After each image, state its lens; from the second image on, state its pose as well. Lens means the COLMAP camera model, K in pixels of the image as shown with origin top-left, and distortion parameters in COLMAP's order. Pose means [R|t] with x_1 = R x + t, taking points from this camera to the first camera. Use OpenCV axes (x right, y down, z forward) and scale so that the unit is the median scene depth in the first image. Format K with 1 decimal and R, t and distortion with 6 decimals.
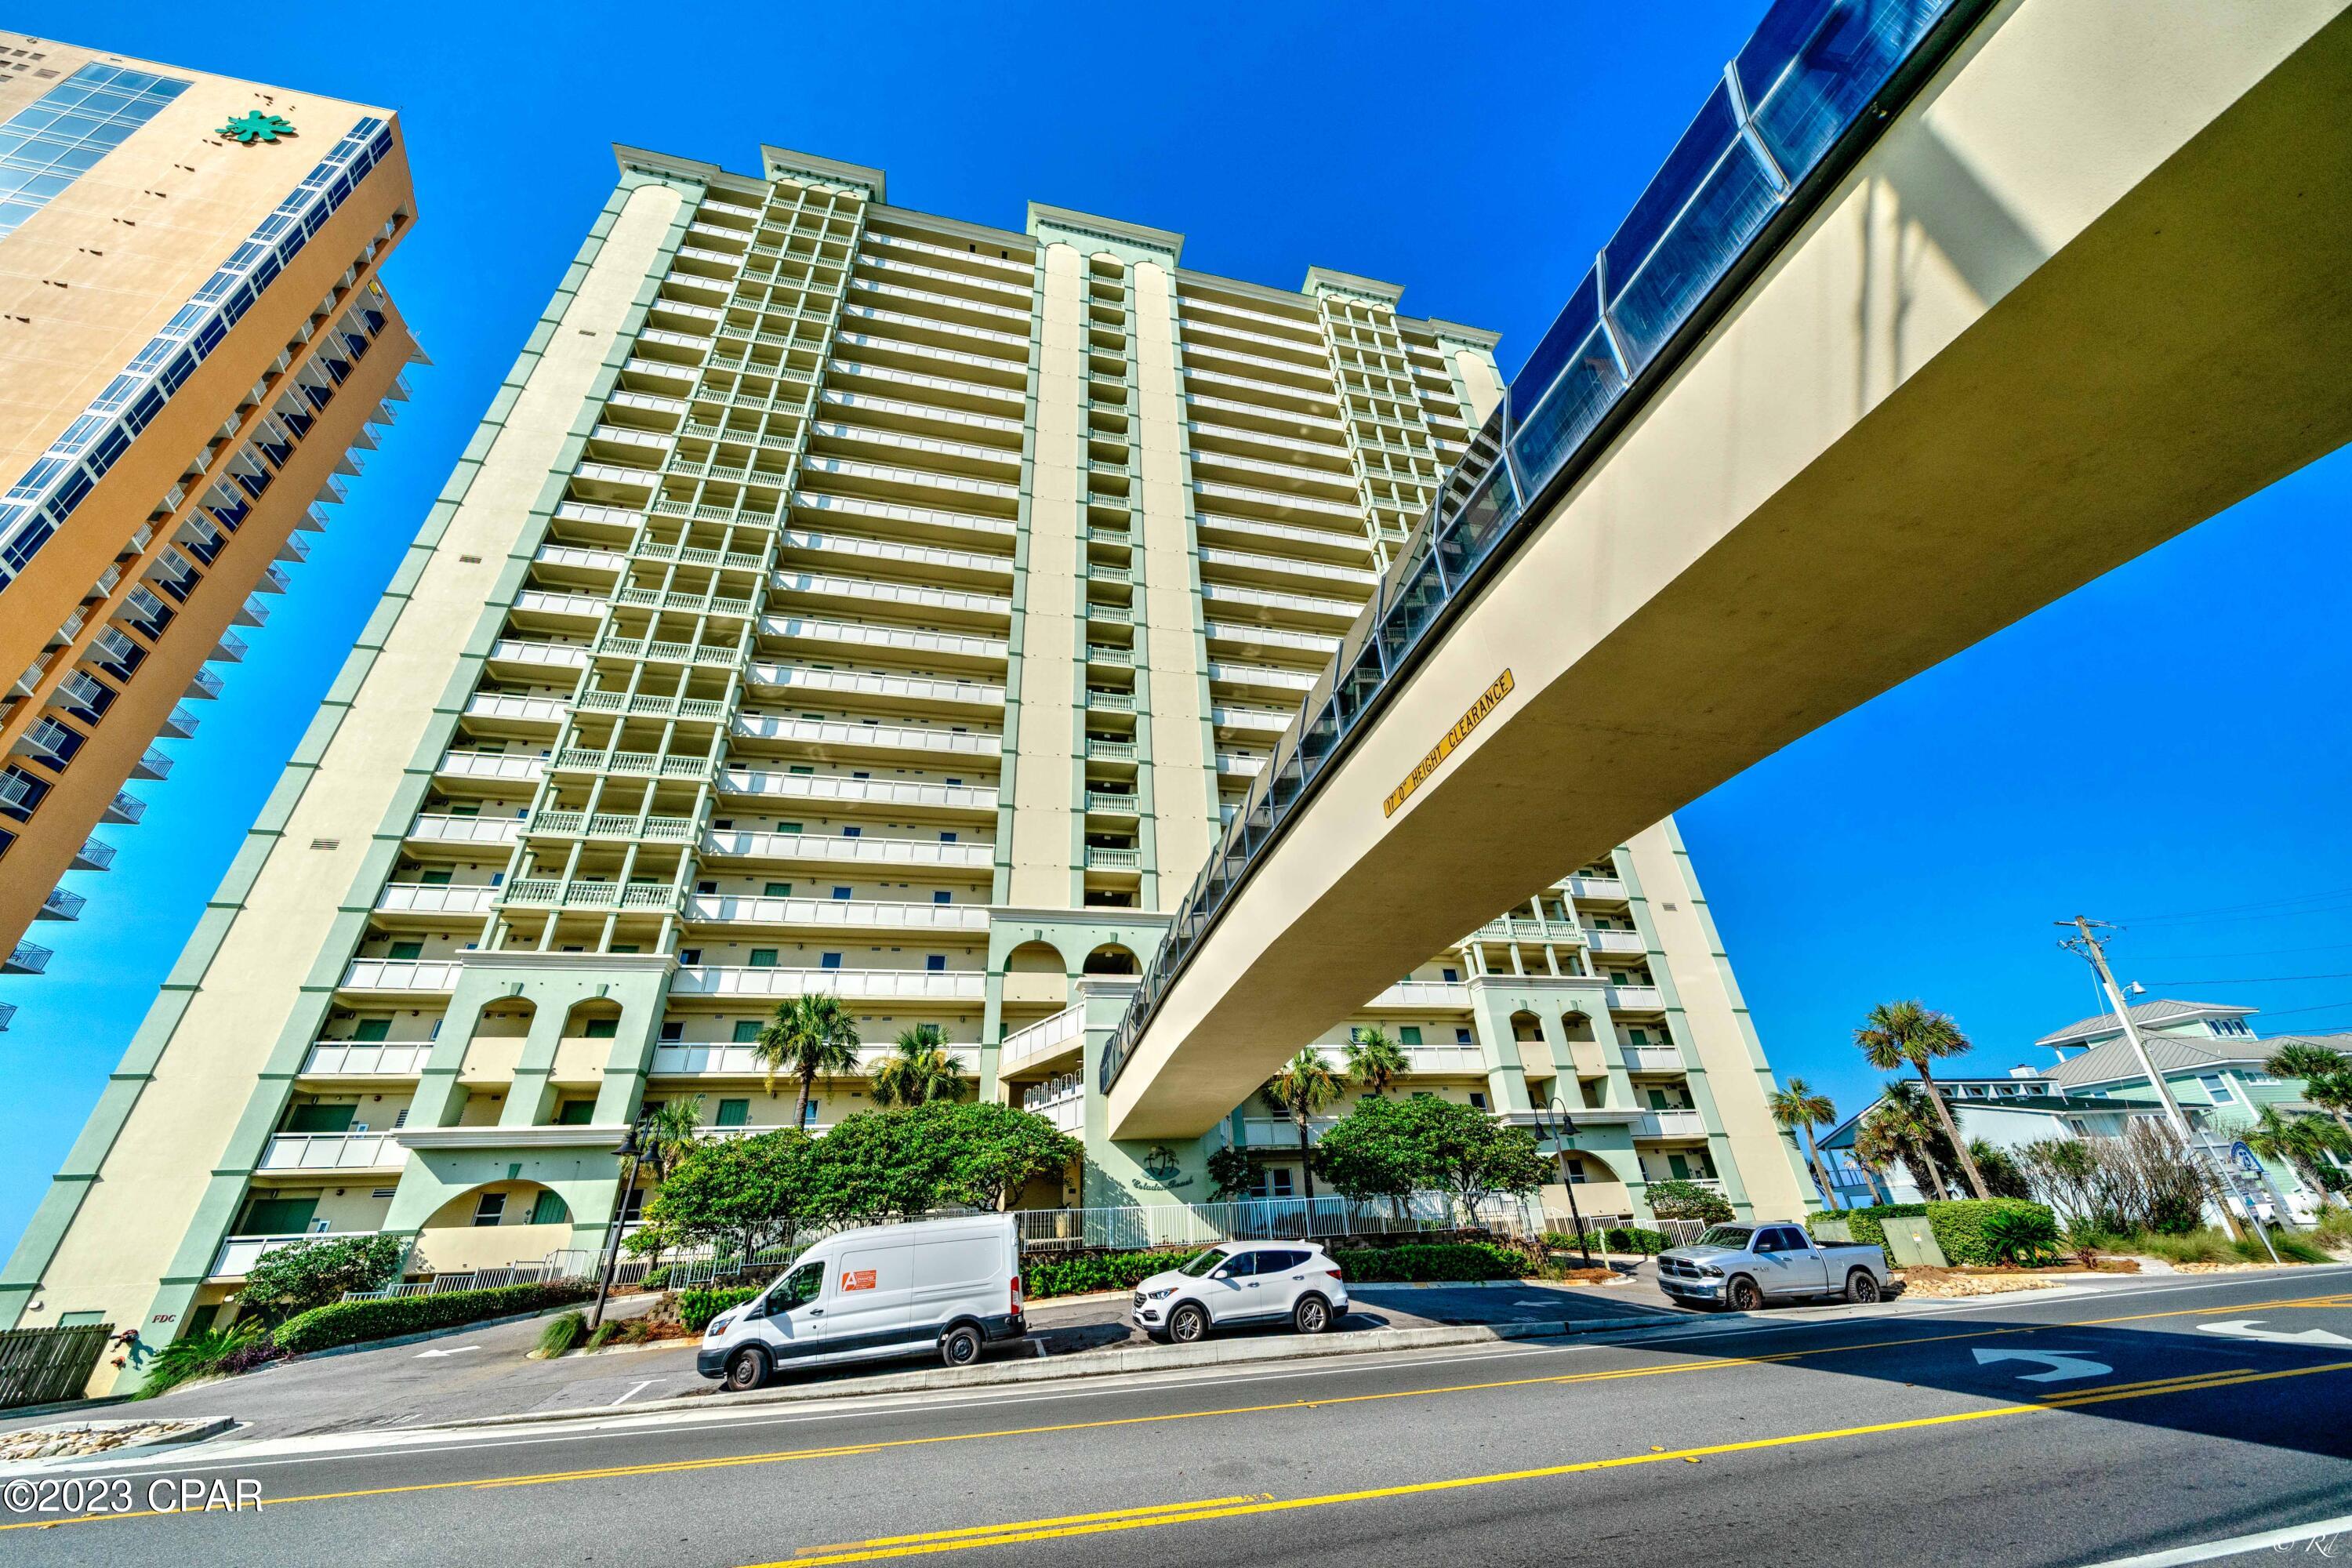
lens RADIAL K [[812.5, 0, 1183.3], [0, 812.5, 865.6], [0, 0, 1]] dist [-0.010210, 0.001066]
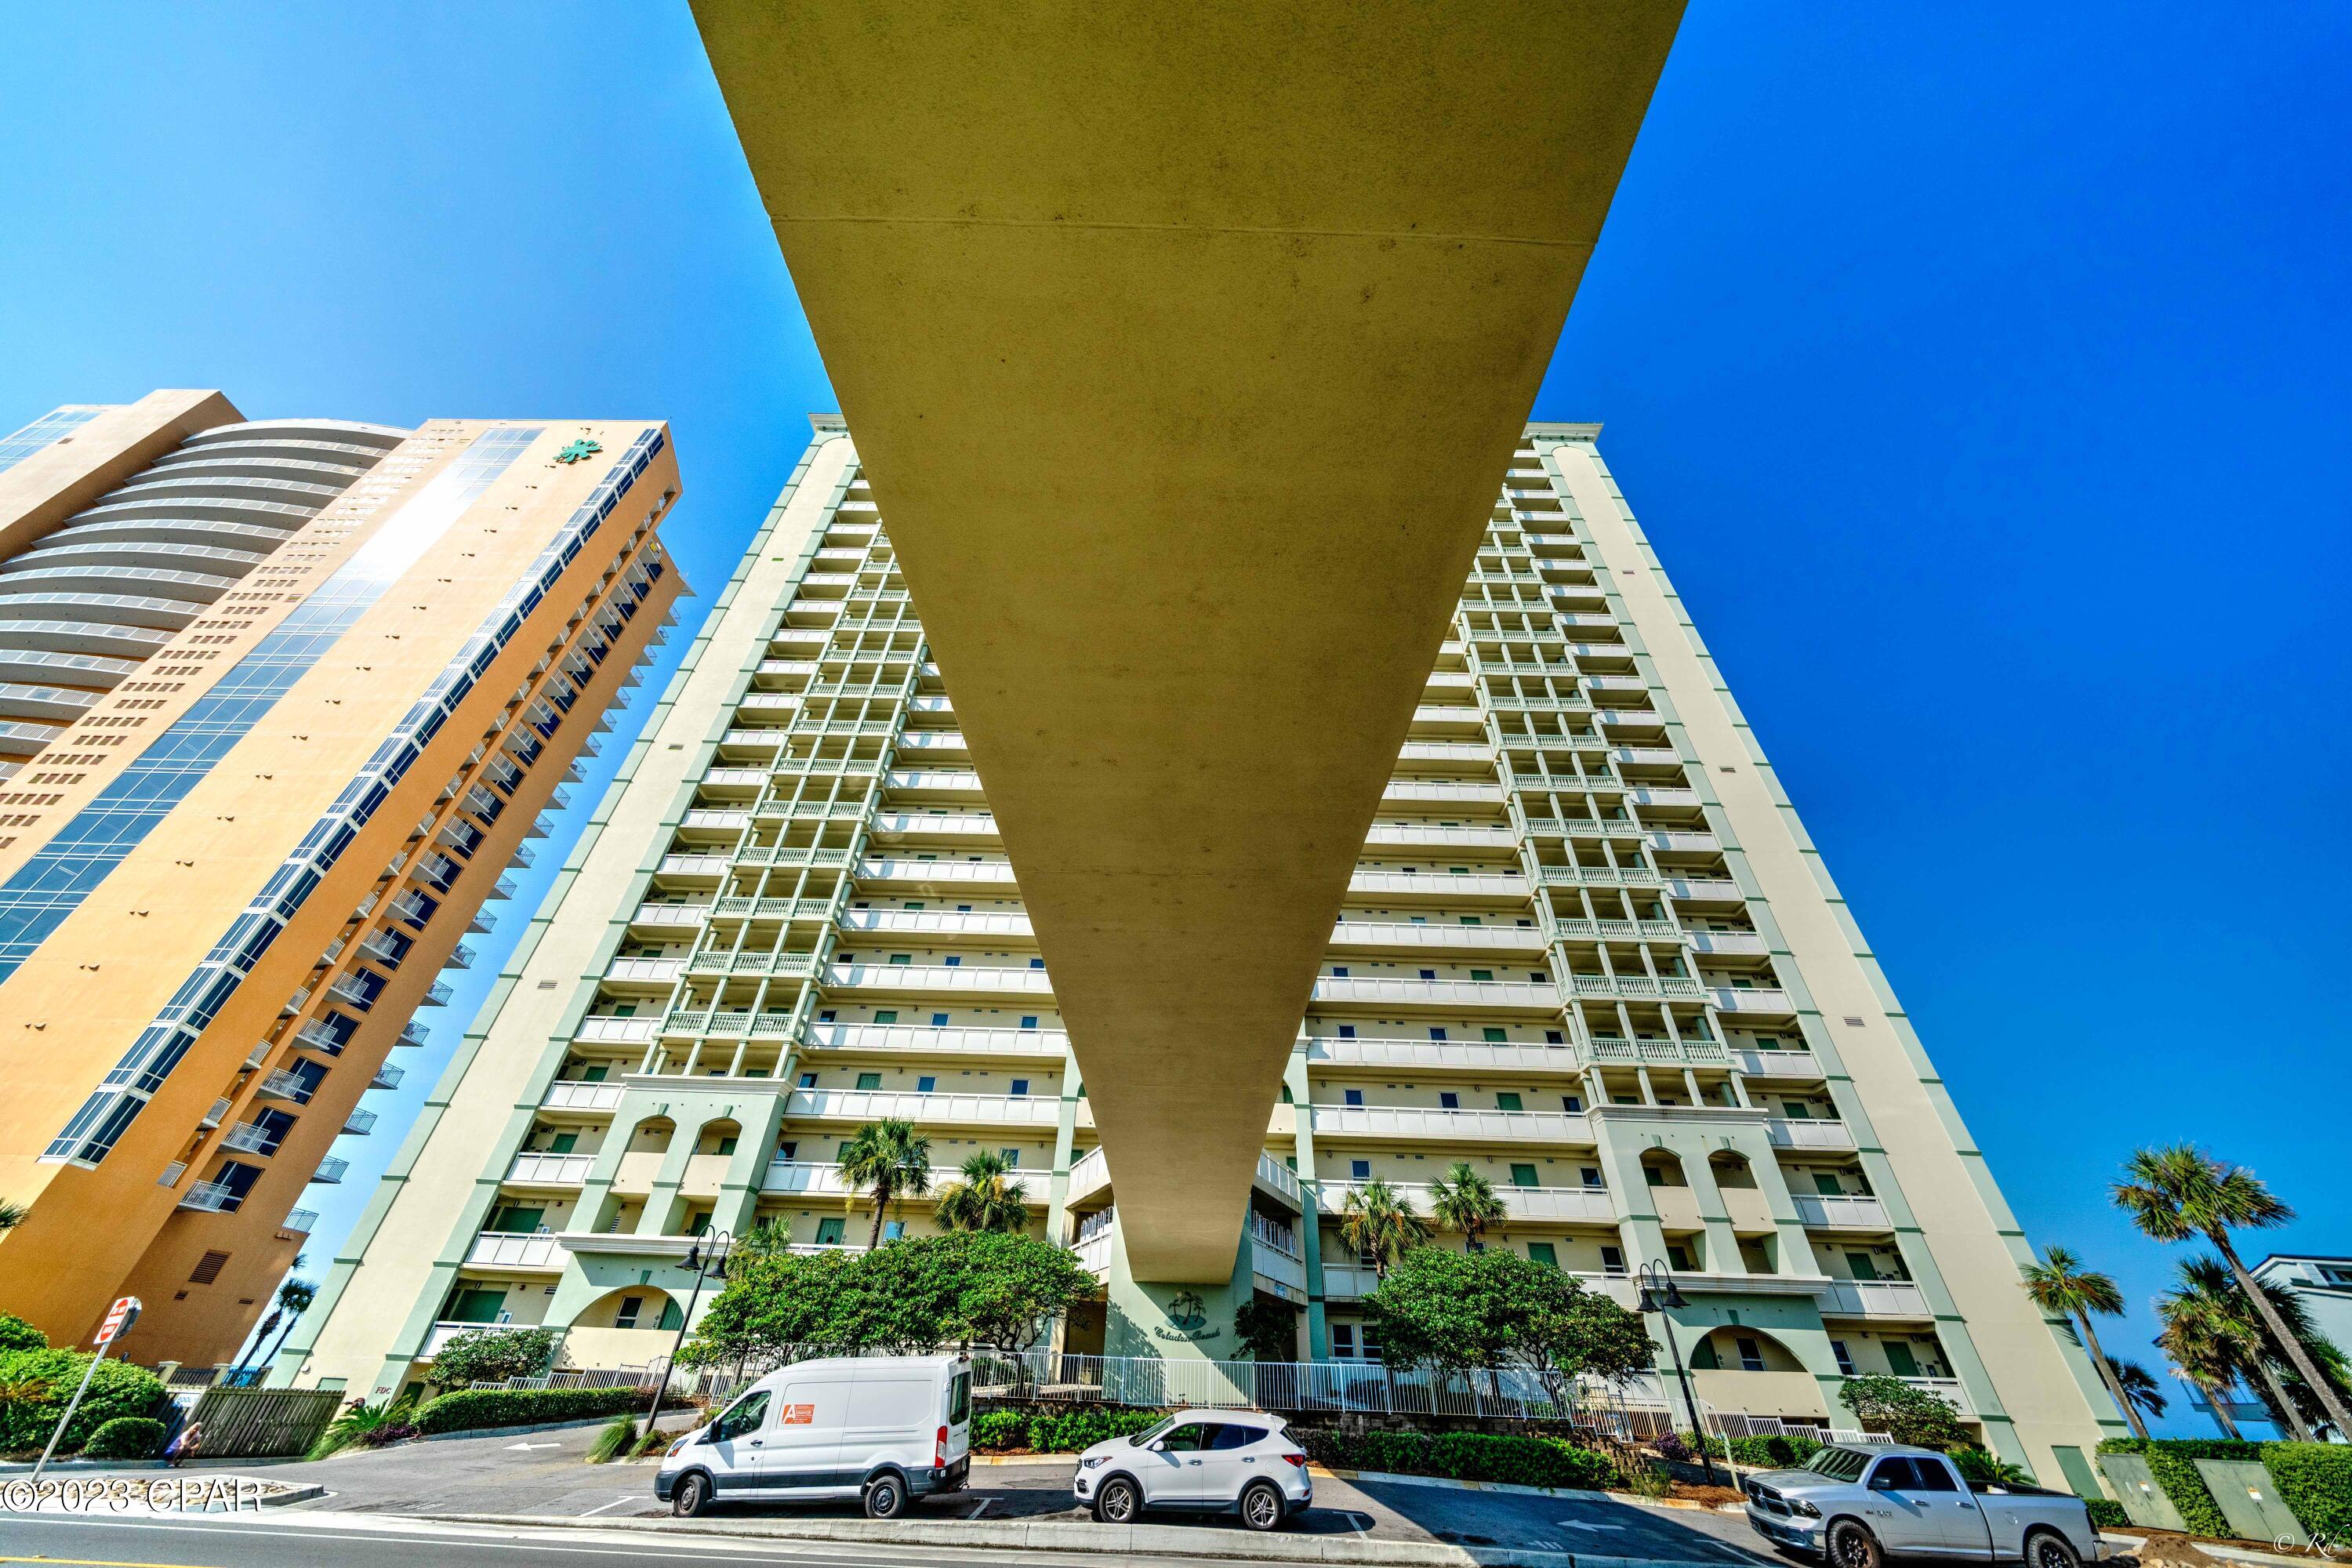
lens RADIAL K [[812.5, 0, 1159.1], [0, 812.5, 865.9], [0, 0, 1]] dist [-0.010210, 0.001066]
pose [[0.971096, -0.057108, -0.231756, 0.139361], [0.023895, 0.989338, -0.143663, -0.006704], [0.237489, 0.133973, 0.962107, 0.014500]]
